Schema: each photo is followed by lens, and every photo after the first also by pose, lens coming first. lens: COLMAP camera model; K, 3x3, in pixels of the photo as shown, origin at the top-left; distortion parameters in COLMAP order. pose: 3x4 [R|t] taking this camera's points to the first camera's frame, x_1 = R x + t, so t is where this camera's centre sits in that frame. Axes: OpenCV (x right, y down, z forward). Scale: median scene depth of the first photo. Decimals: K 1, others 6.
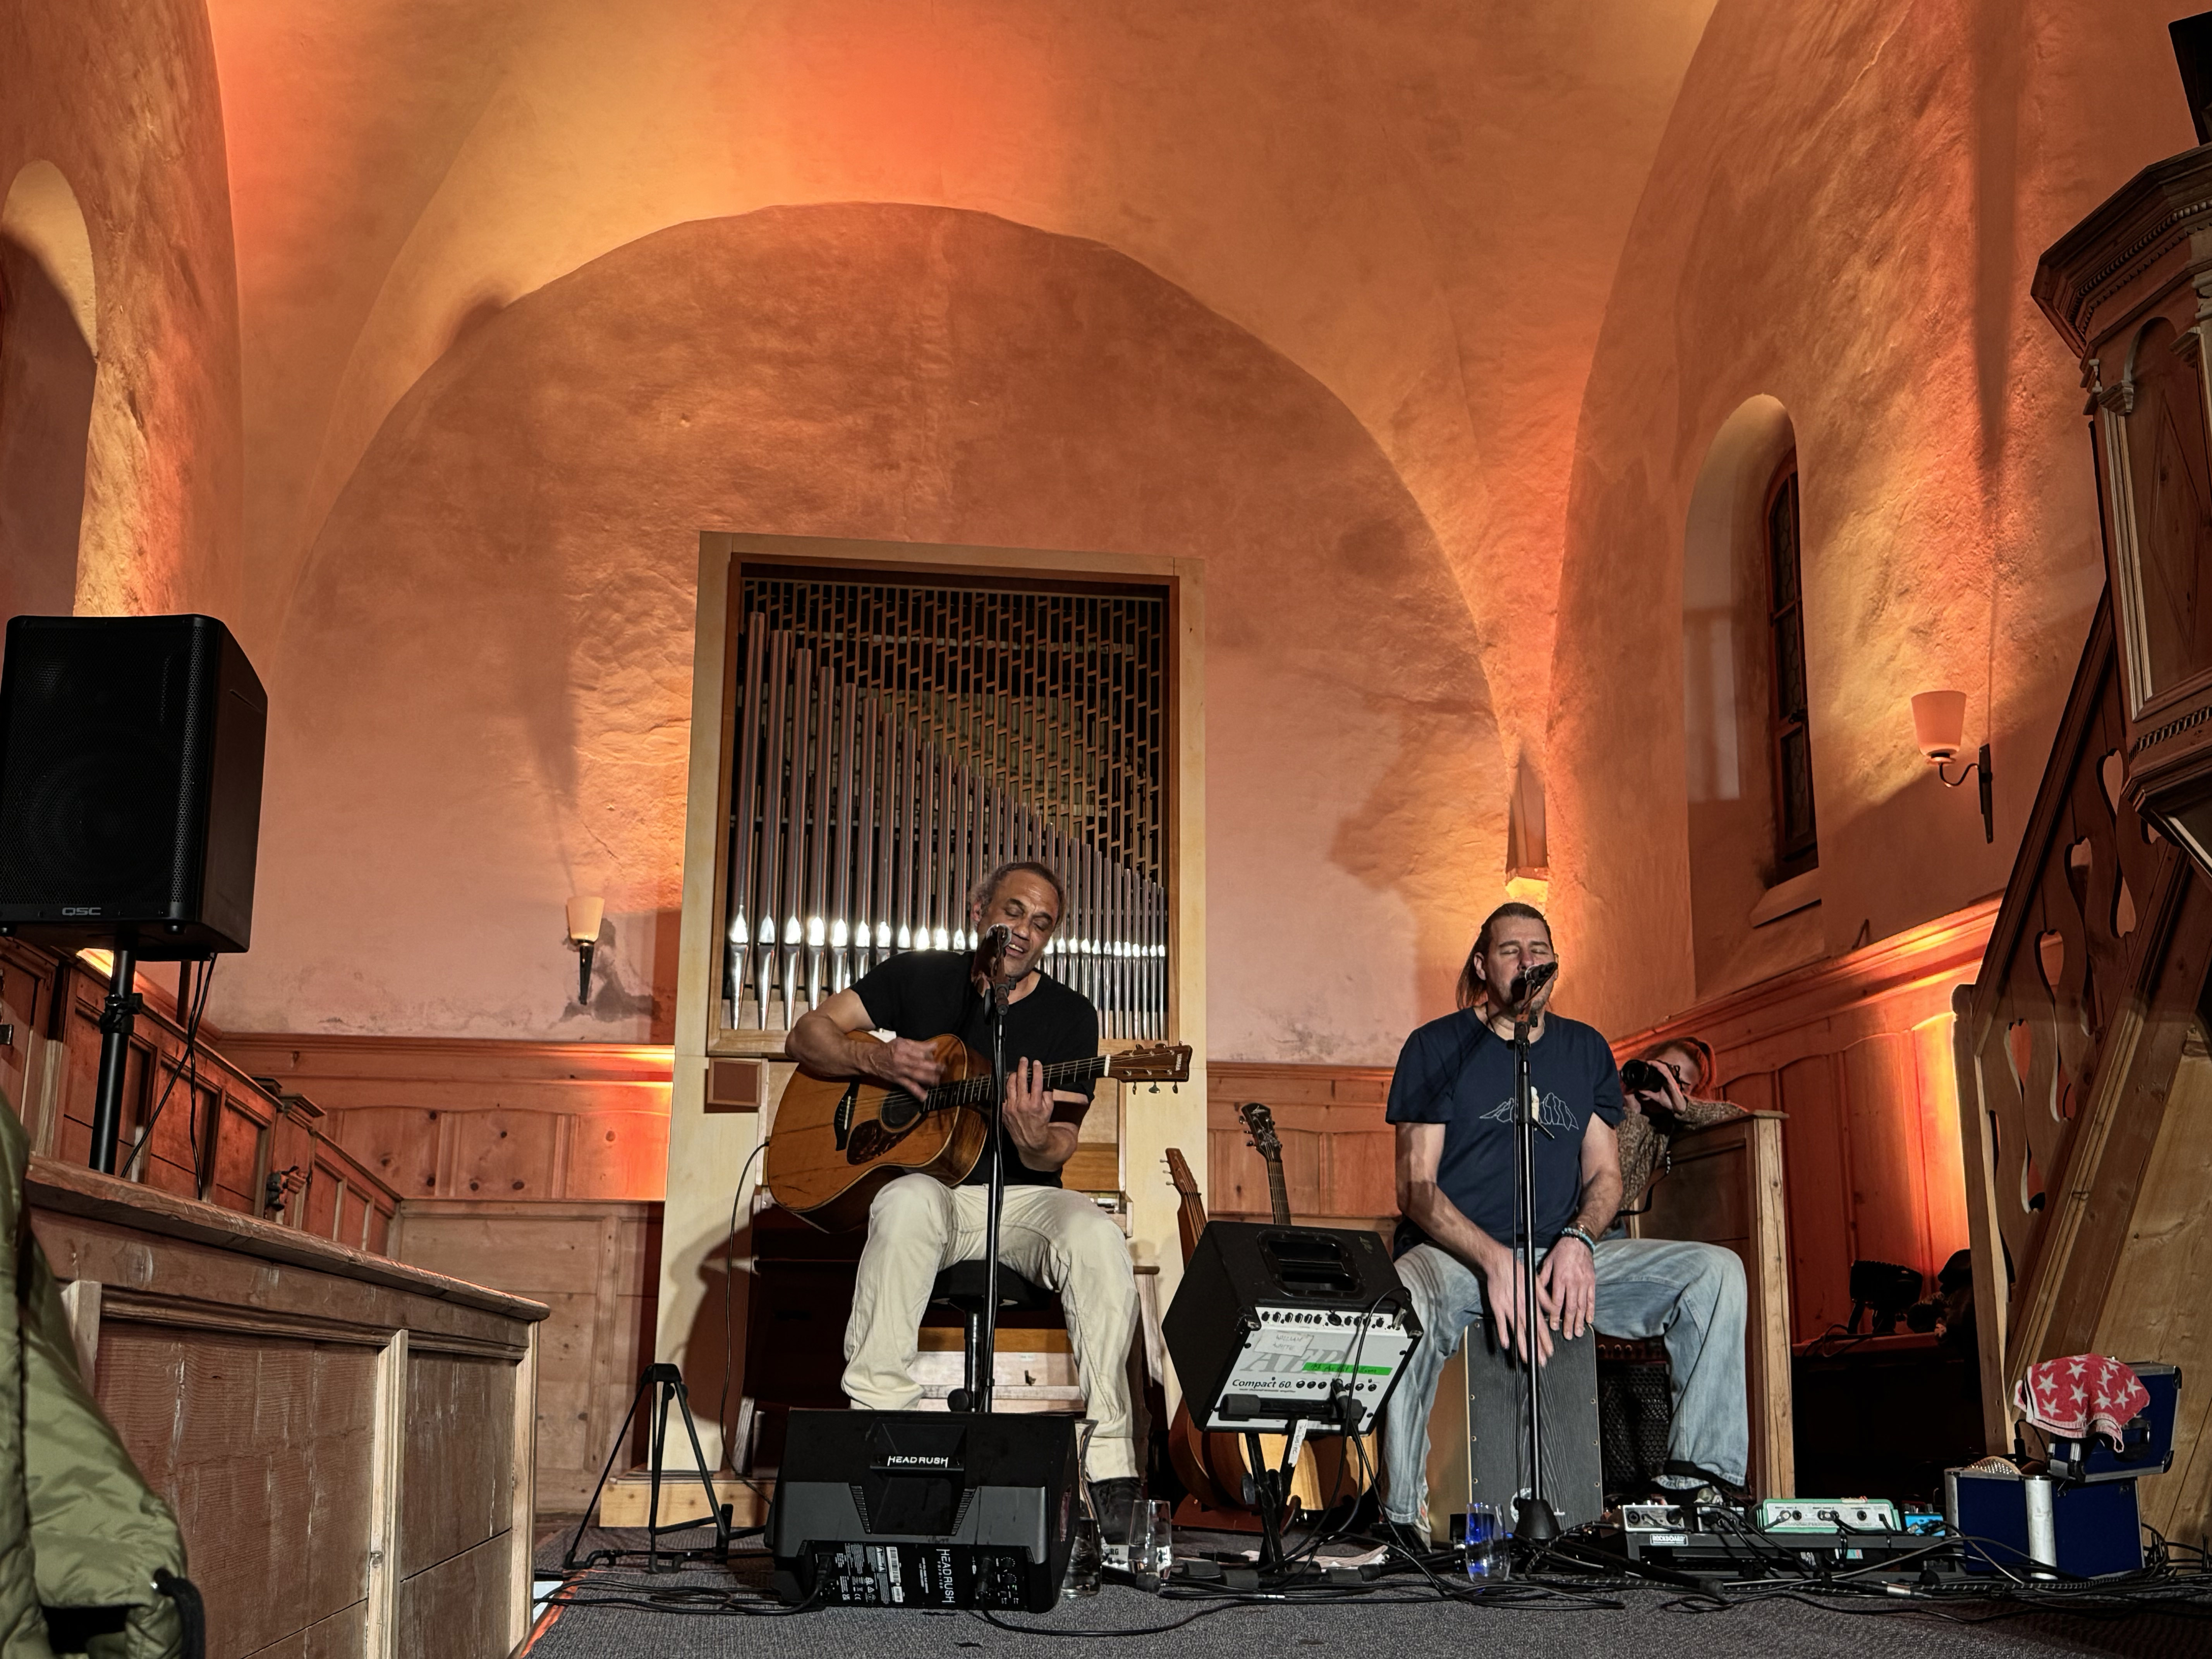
lens RADIAL K [[2331.8, 0, 1106.0], [0, 2331.8, 829.5], [0, 0, 1]] dist [0.090723, -0.012899]
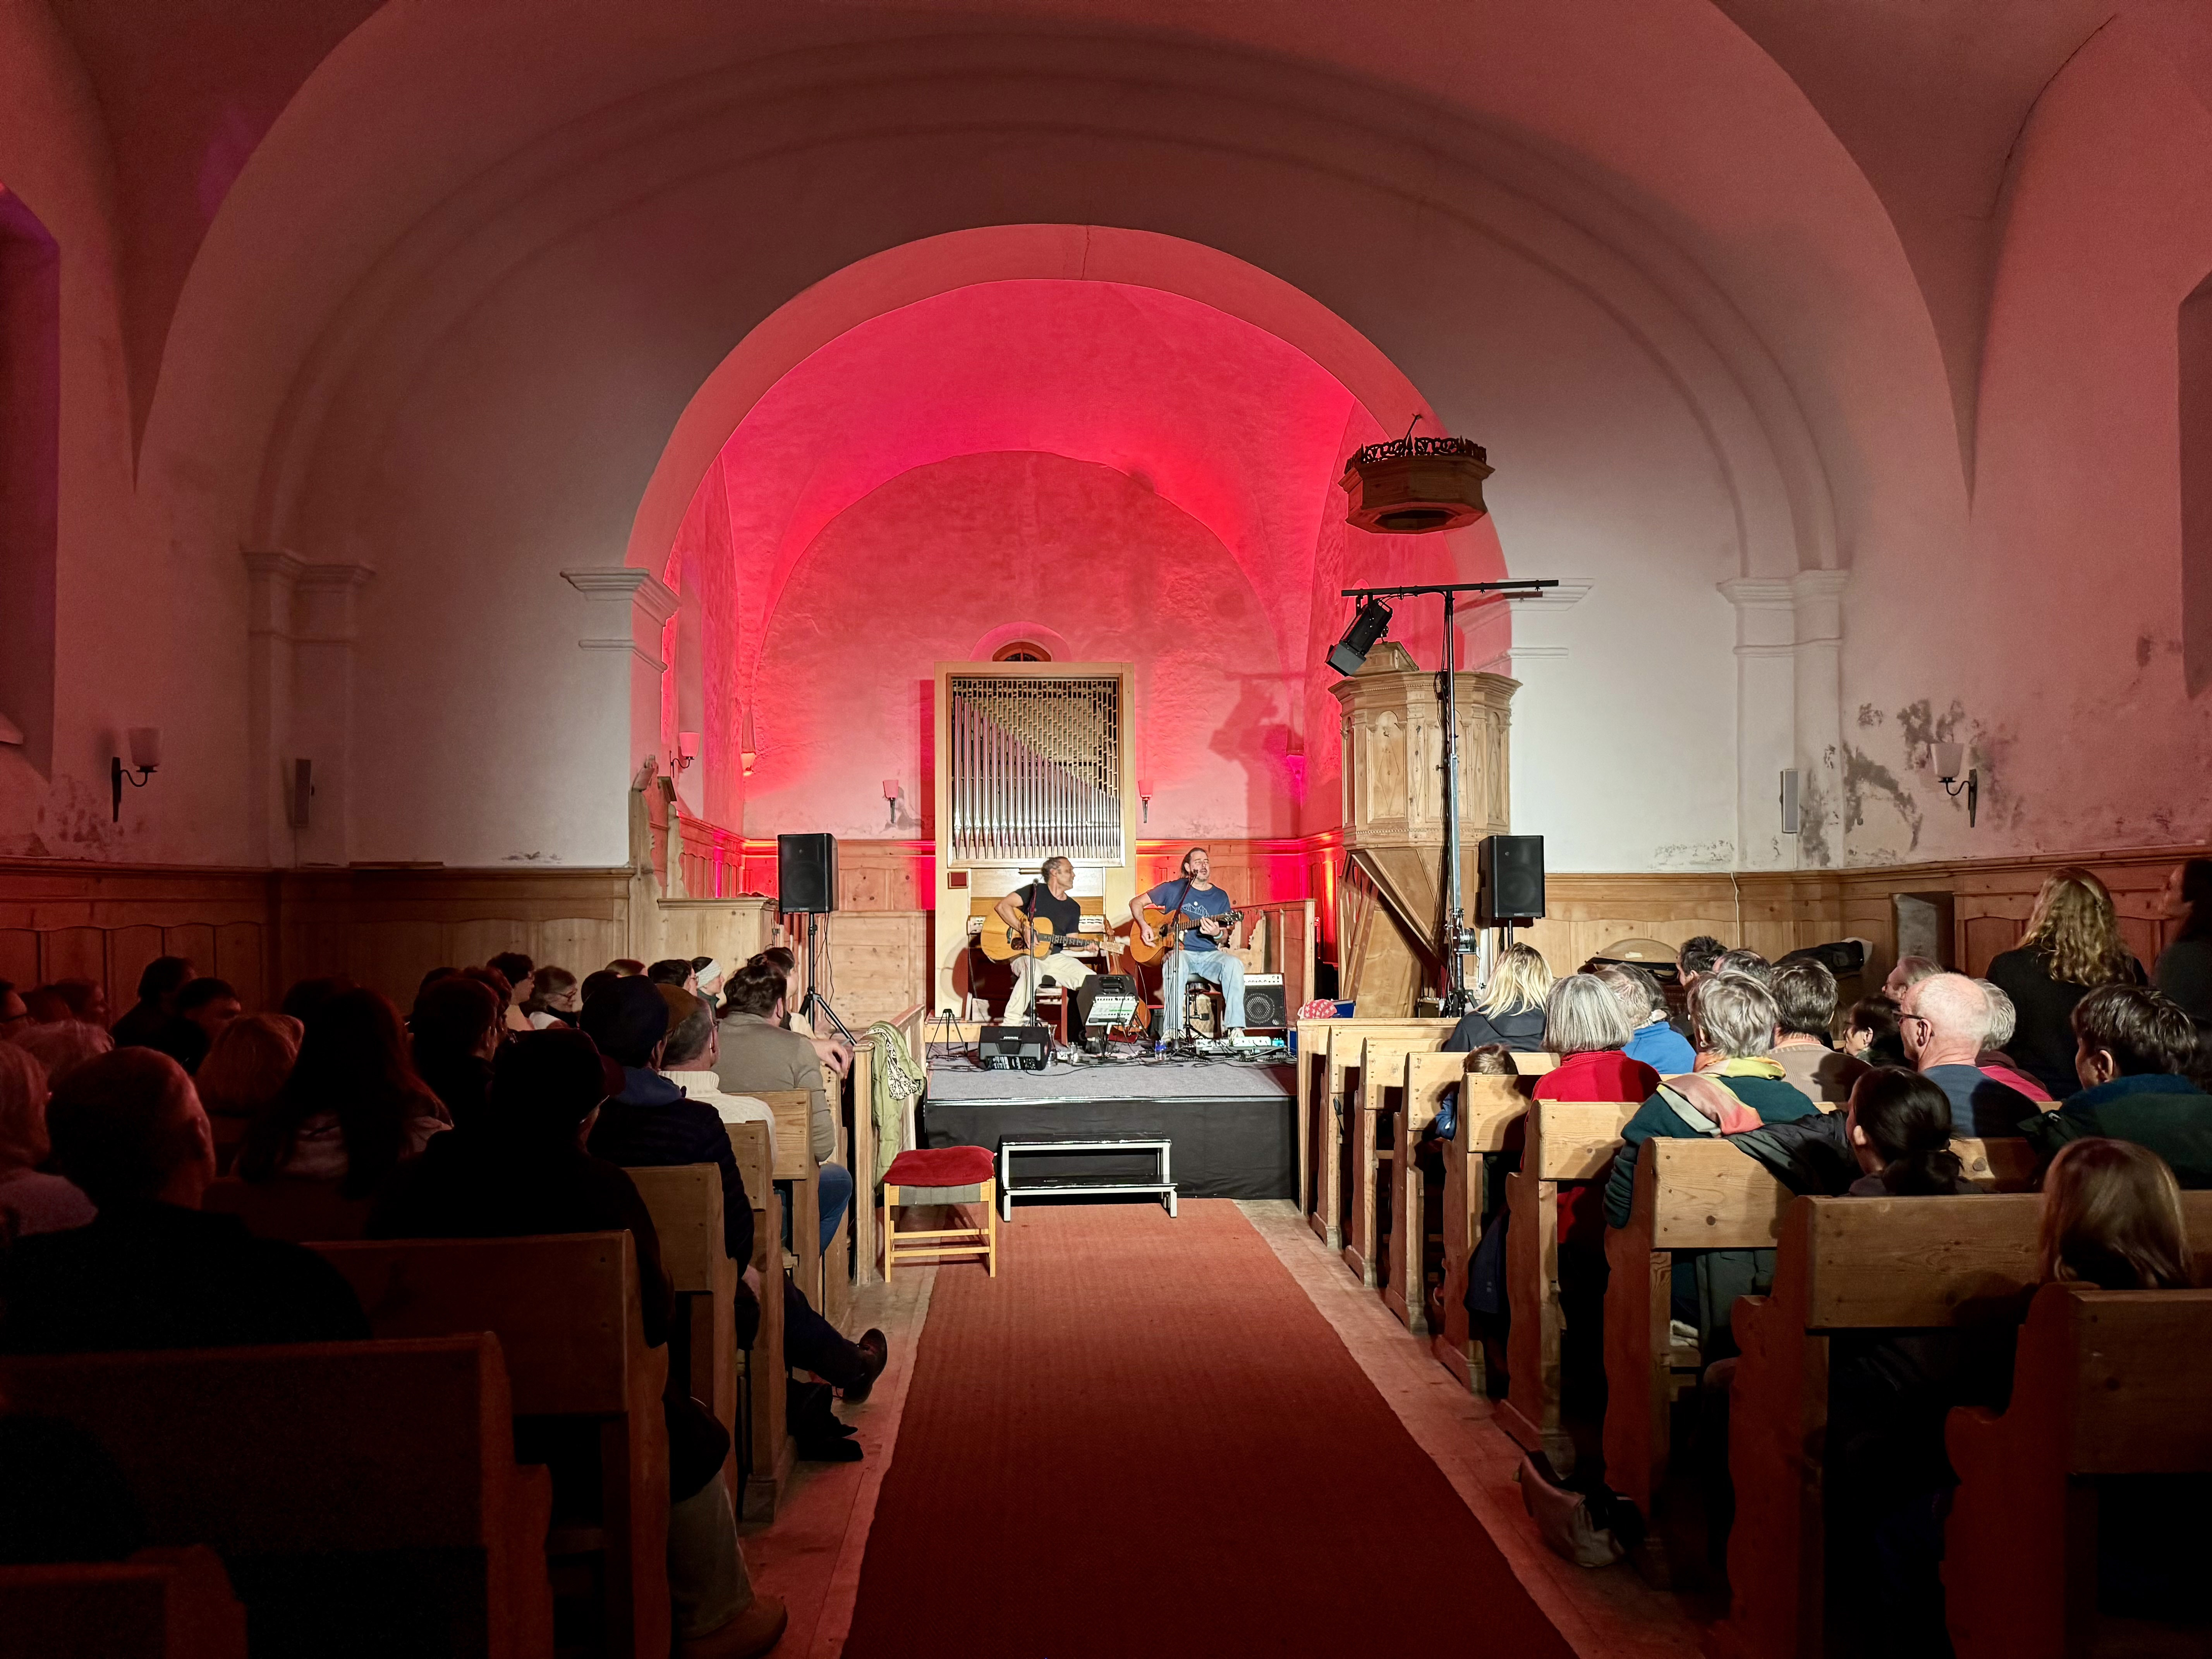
lens RADIAL K [[1550.3, 0, 1106.0], [0, 1550.3, 829.5], [0, 0, 1]] dist [0.063411, -0.000080]
pose [[0.998226, -0.021325, -0.055580, 0.079399], [0.030907, 0.983597, 0.177710, -0.185729], [0.050878, -0.179112, 0.982512, -0.525872]]
